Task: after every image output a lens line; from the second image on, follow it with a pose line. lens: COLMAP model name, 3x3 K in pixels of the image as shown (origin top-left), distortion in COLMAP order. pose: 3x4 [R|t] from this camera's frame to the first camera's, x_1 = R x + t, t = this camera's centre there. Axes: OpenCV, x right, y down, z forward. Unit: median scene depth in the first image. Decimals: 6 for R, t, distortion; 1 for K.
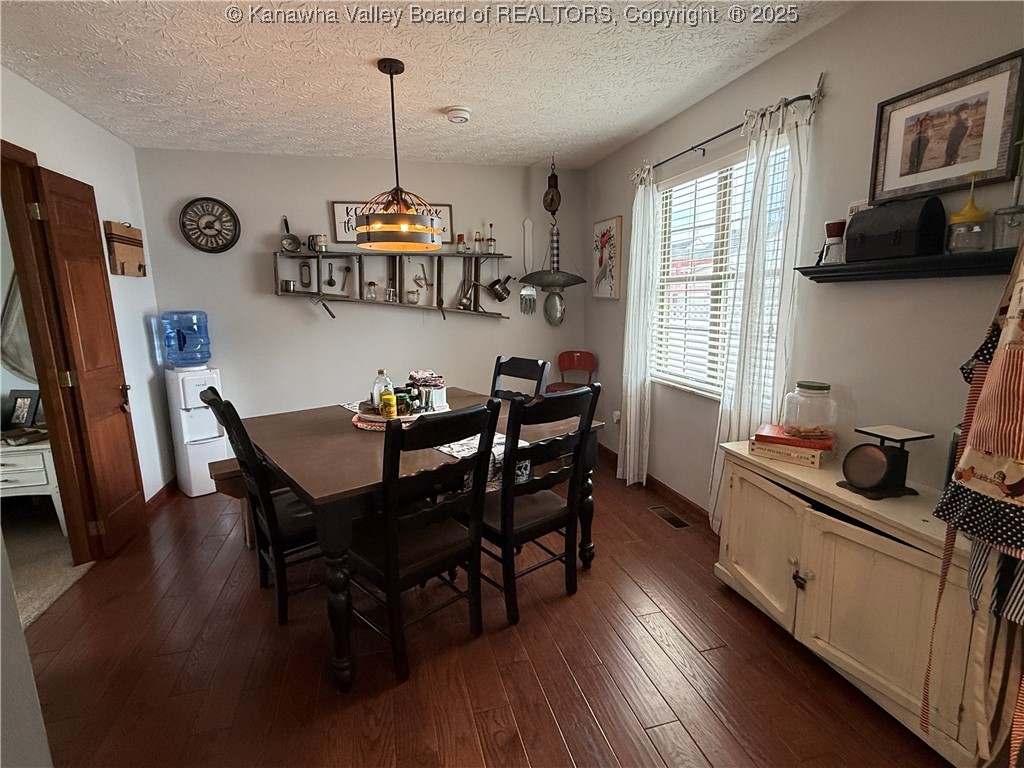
lens RADIAL K [[496.1, 0, 508.2], [0, 496.1, 384.7], [0, 0, 1]] dist [0.003266, -0.001761]
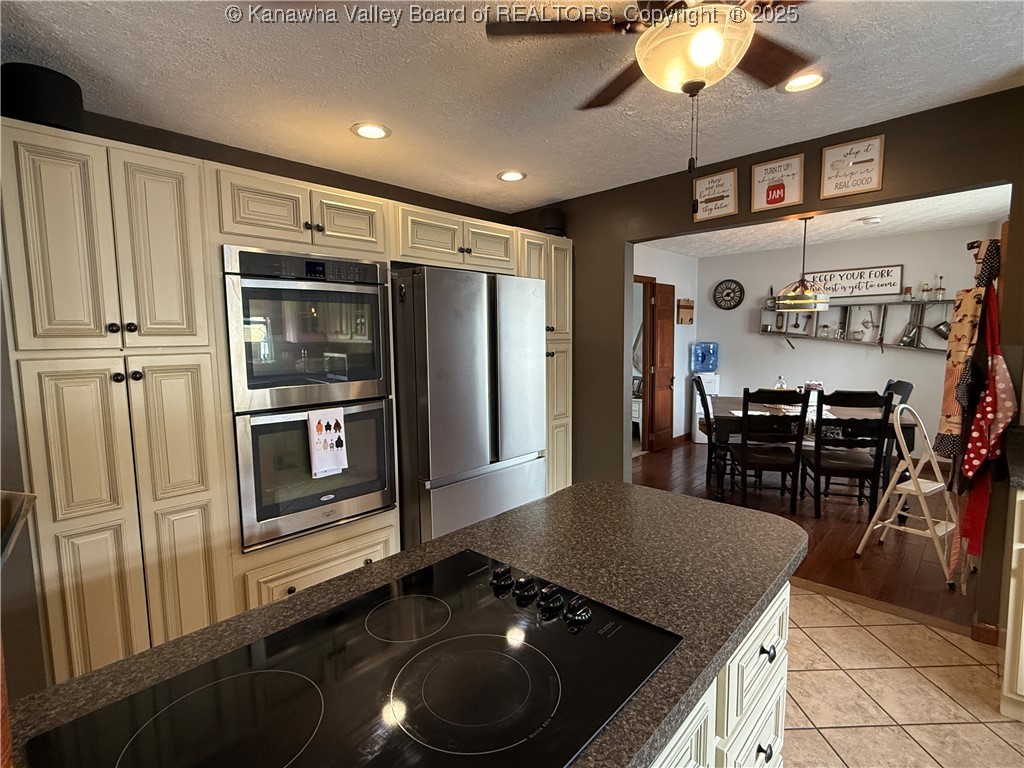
lens RADIAL K [[496.1, 0, 508.2], [0, 496.1, 384.7], [0, 0, 1]] dist [0.003266, -0.001761]
pose [[0.512223, 0.094942, -0.853589, 0.522913], [-0.148282, 0.988722, 0.020991, 0.073801], [0.845955, 0.115820, 0.520524, -0.532911]]
